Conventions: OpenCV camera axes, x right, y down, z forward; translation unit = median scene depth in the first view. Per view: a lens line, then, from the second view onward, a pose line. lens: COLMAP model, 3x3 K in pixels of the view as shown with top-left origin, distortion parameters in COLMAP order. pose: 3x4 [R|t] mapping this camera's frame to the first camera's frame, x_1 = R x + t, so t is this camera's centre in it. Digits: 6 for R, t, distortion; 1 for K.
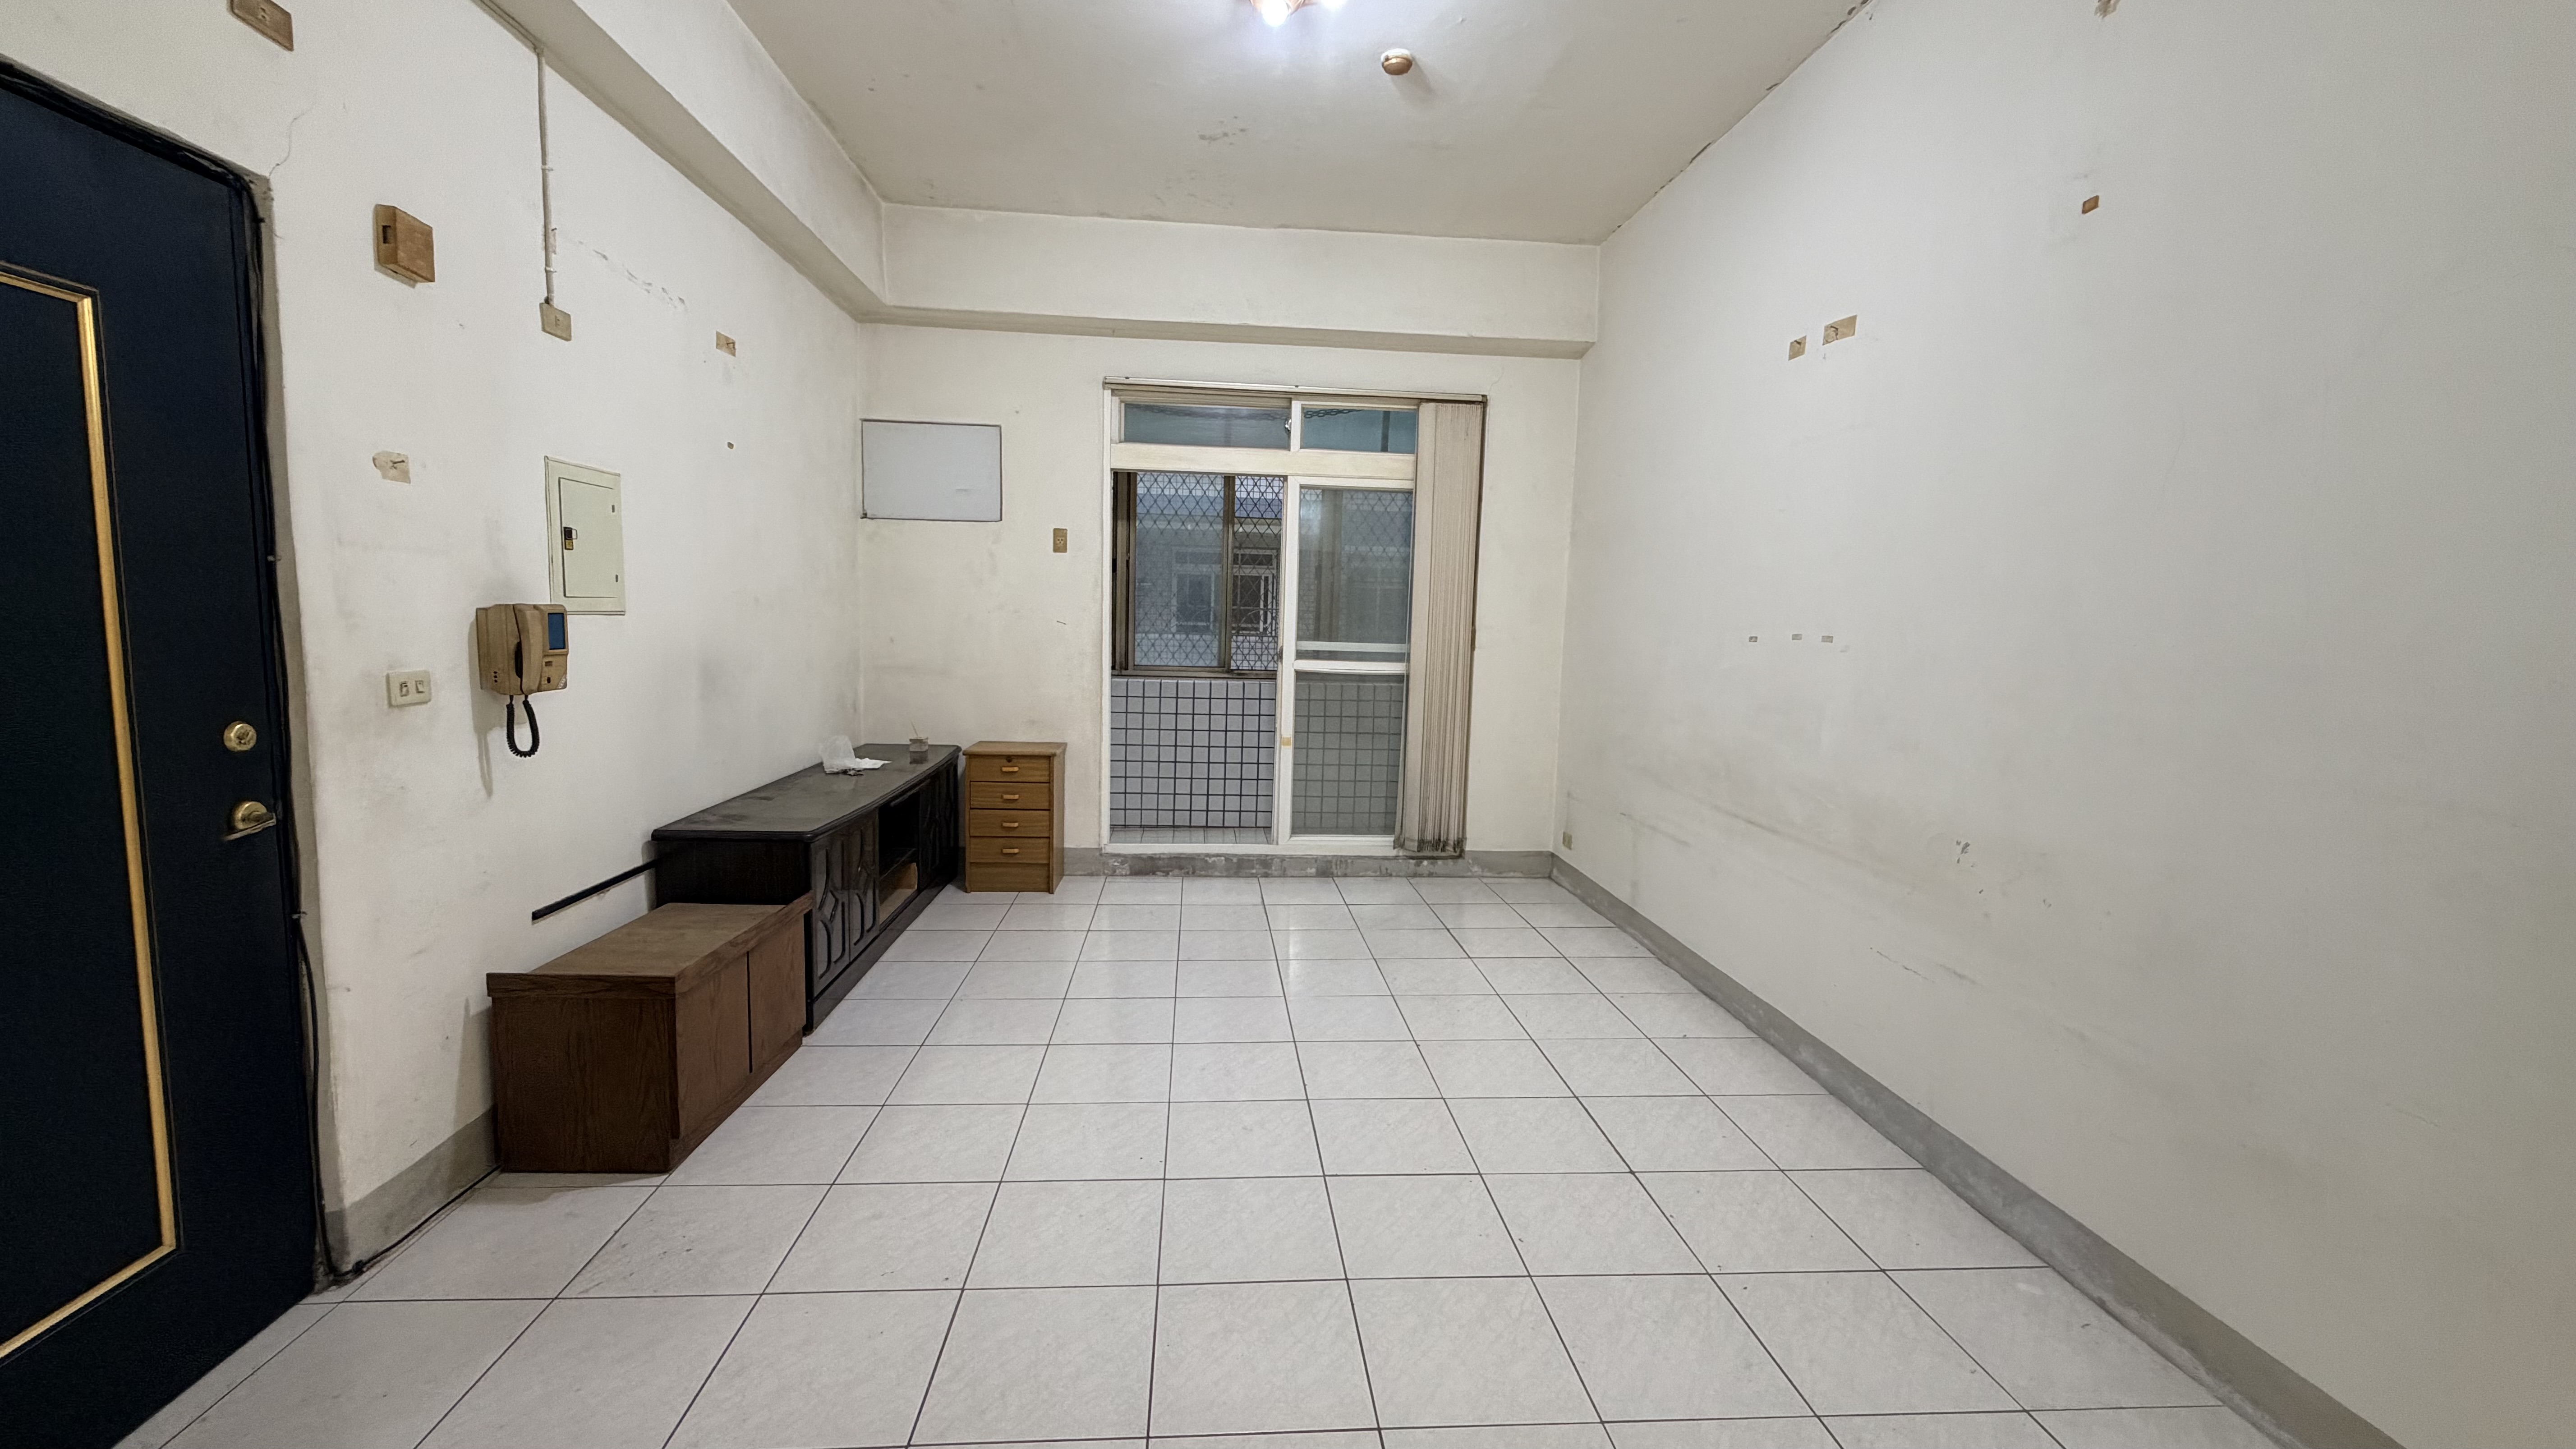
lens RADIAL K [[1028.3, 0, 1285.1], [0, 1028.3, 725.4], [0, 0, 1]] dist [-0.000292, 0.000193]
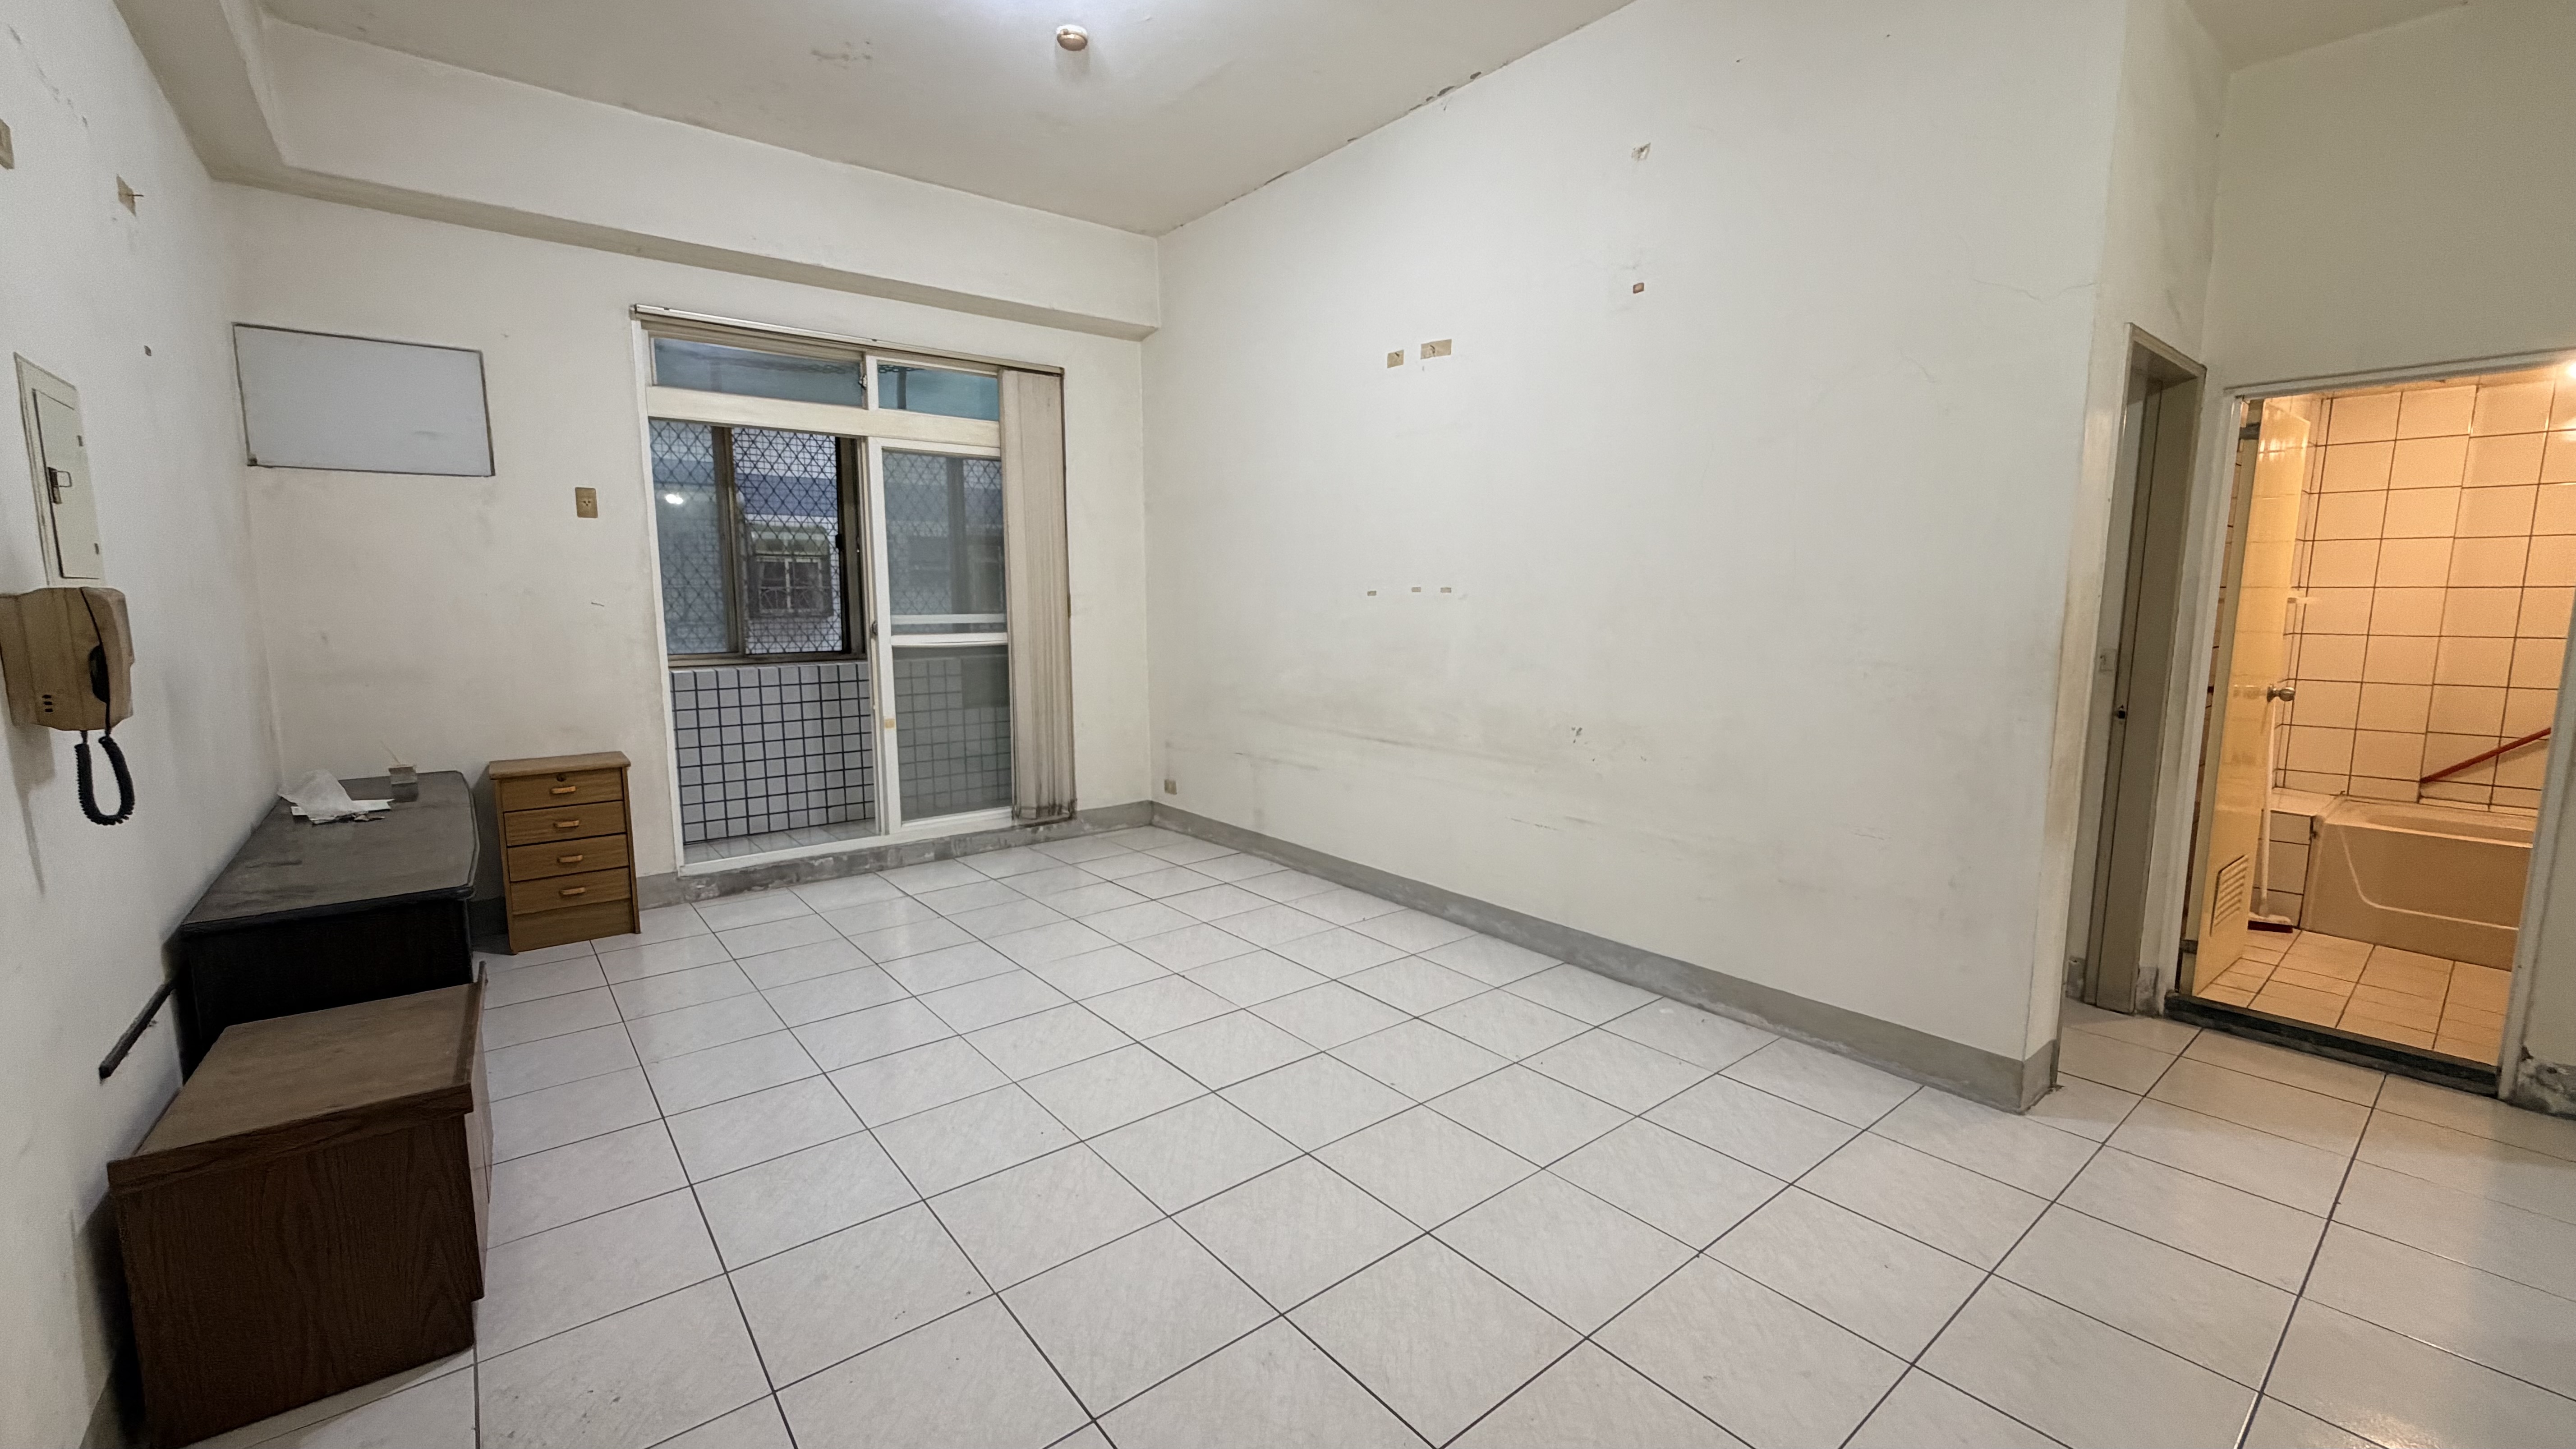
lens RADIAL K [[1028.3, 0, 1286.7], [0, 1028.3, 724.4], [0, 0, 1]] dist [-0.000292, 0.000193]
pose [[0.823883, -0.102322, 0.557447, -0.285973], [0.088372, 0.994731, 0.051978, -0.000157], [-0.559828, 0.006439, 0.828584, 0.029732]]
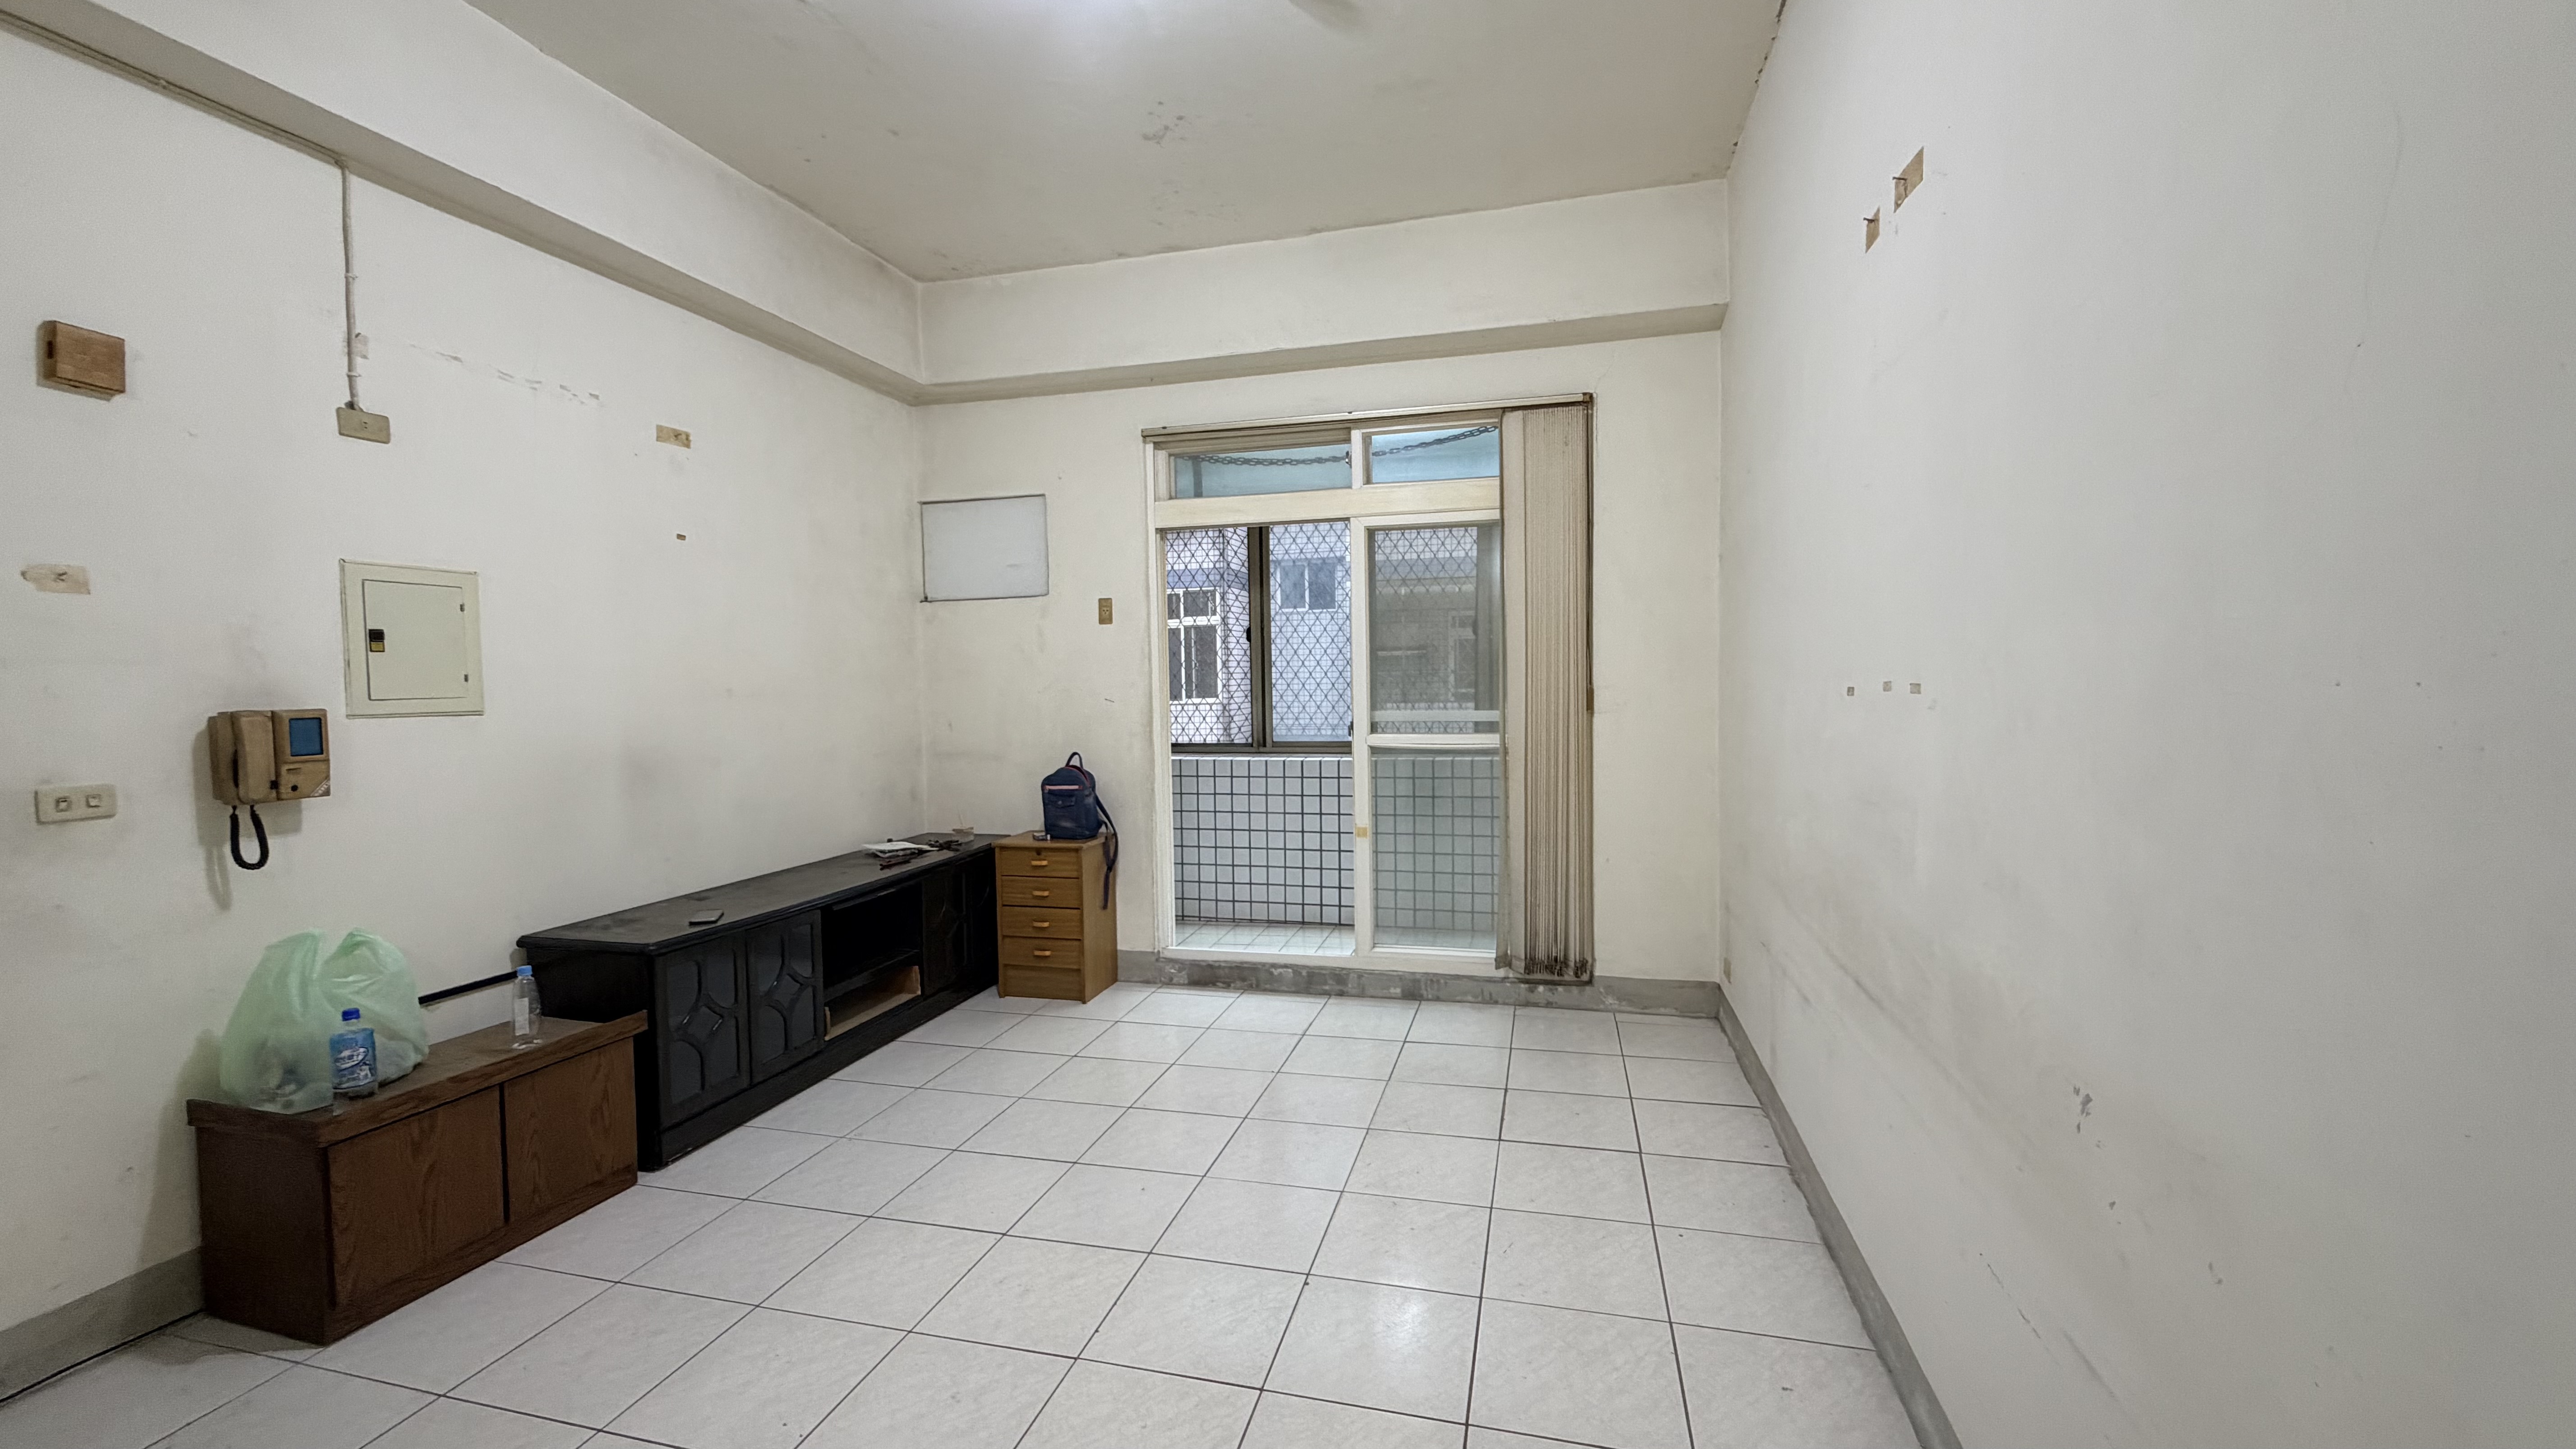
lens RADIAL K [[1028.3, 0, 1287.4], [0, 1028.3, 723.2], [0, 0, 1]] dist [-0.000292, 0.000193]
pose [[0.941664, -0.029415, -0.335265, 0.291059], [0.006471, 0.997572, -0.069347, -0.019286], [0.336491, 0.063132, 0.939568, 0.245234]]
